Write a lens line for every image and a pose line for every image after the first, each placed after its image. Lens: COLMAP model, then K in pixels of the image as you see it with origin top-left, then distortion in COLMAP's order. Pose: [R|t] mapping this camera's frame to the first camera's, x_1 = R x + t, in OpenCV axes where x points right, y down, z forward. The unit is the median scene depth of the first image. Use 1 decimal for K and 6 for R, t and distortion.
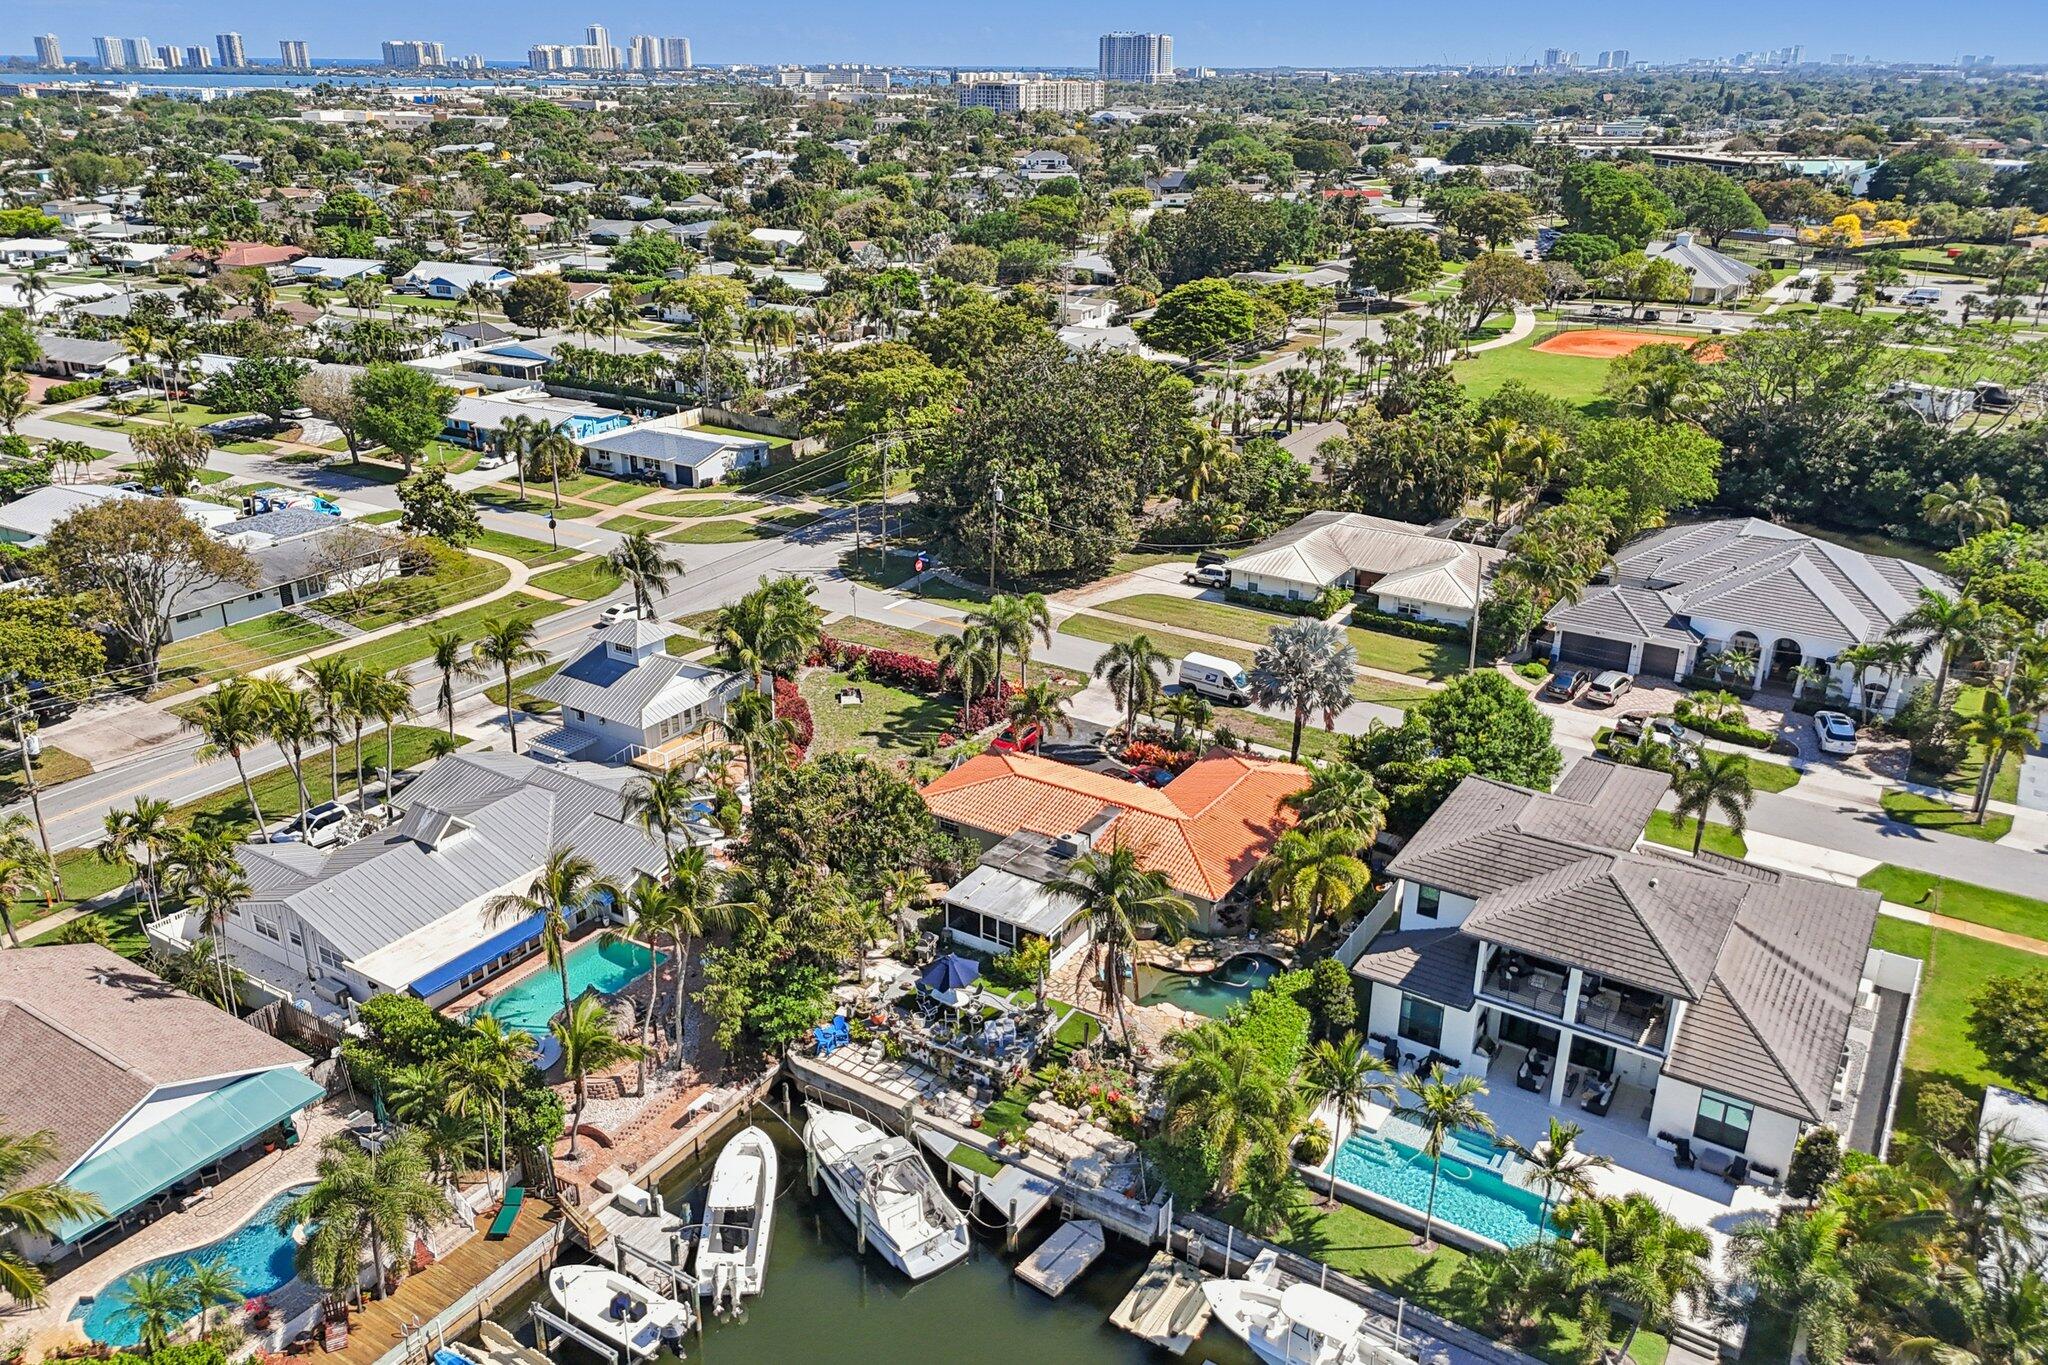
lens RADIAL K [[1528.2, 0, 1024.0], [0, 1528.2, 682.5], [0, 0, 1]] dist [0.052294, 0.001296]
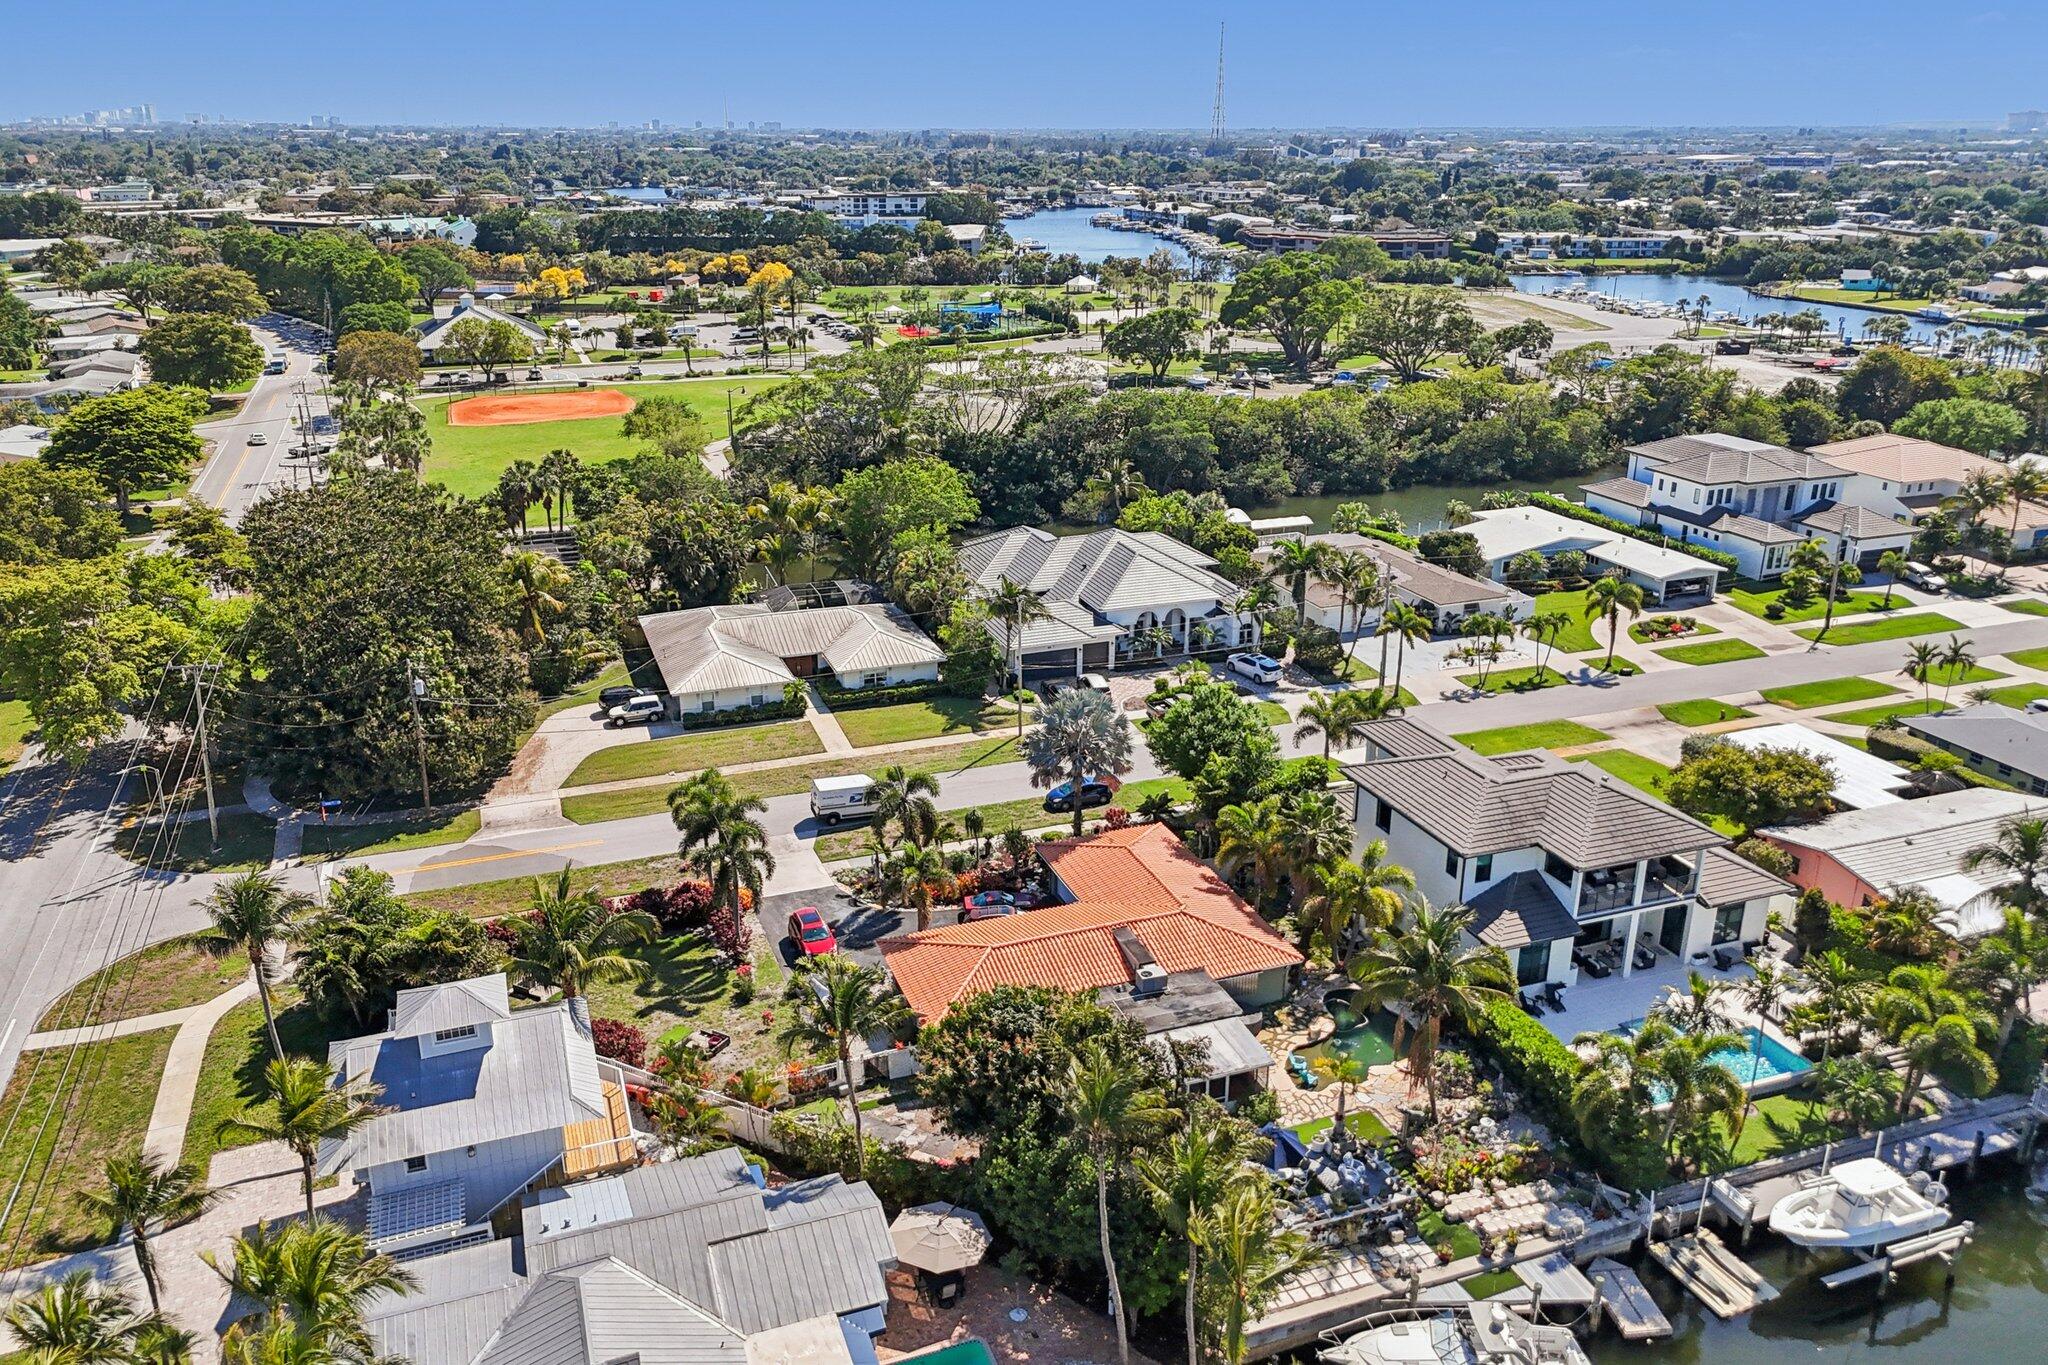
lens RADIAL K [[1528.2, 0, 1024.0], [0, 1528.2, 682.5], [0, 0, 1]] dist [0.052294, 0.001296]
pose [[0.594412, -0.277745, 0.754673, -0.534442], [0.302652, 0.946727, 0.110046, -0.151751], [-0.745034, 0.162991, 0.646806, 0.349920]]
